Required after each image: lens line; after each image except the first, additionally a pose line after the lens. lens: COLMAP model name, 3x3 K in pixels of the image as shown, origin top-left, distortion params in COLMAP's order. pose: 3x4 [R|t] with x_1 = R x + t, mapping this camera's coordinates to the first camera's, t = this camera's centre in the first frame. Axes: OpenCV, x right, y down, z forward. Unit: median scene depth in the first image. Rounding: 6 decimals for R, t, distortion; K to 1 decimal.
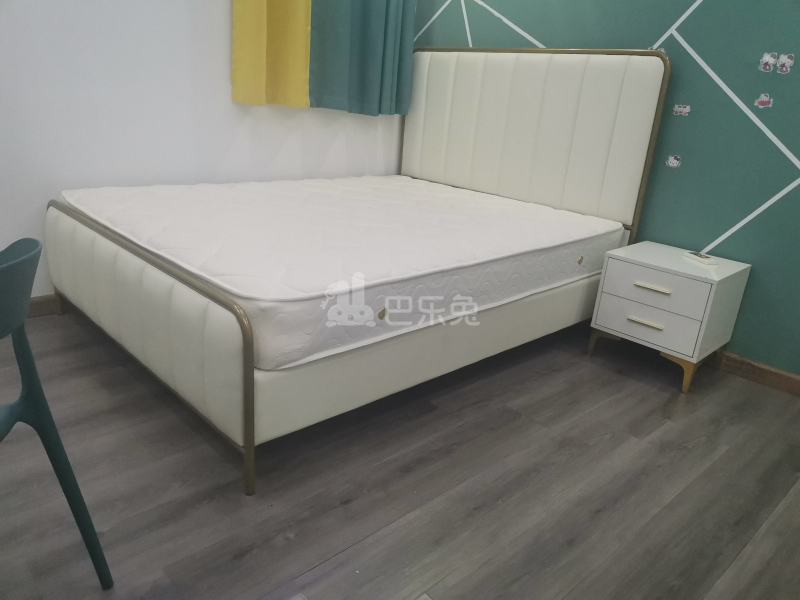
lens RADIAL K [[600.1, 0, 400.0], [0, 600.1, 300.0], [0, 0, 1]] dist [-0.005149, -0.011776]
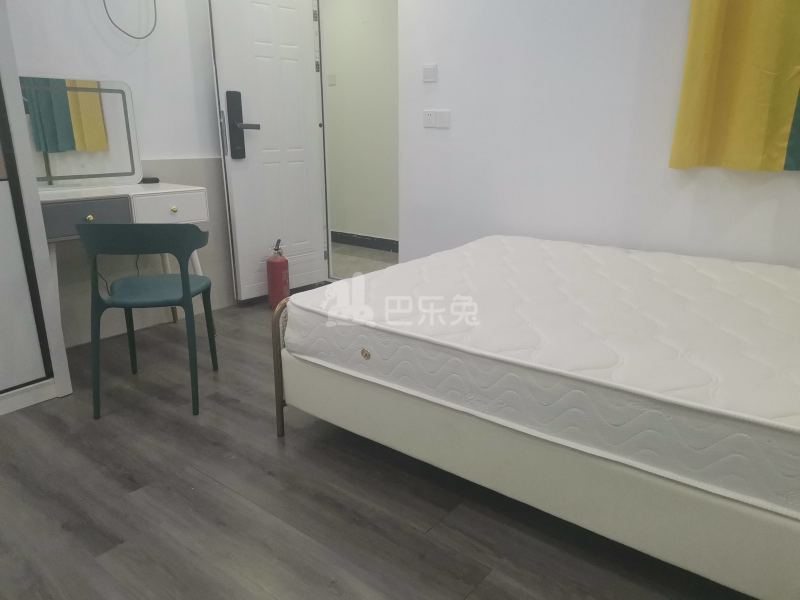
lens RADIAL K [[600.1, 0, 400.0], [0, 600.1, 300.0], [0, 0, 1]] dist [-0.005149, -0.011776]
pose [[0.133904, 0.200114, -0.970579, 0.843229], [-0.311849, 0.938152, 0.150405, -0.208843], [0.940649, 0.282534, 0.188028, 0.724327]]
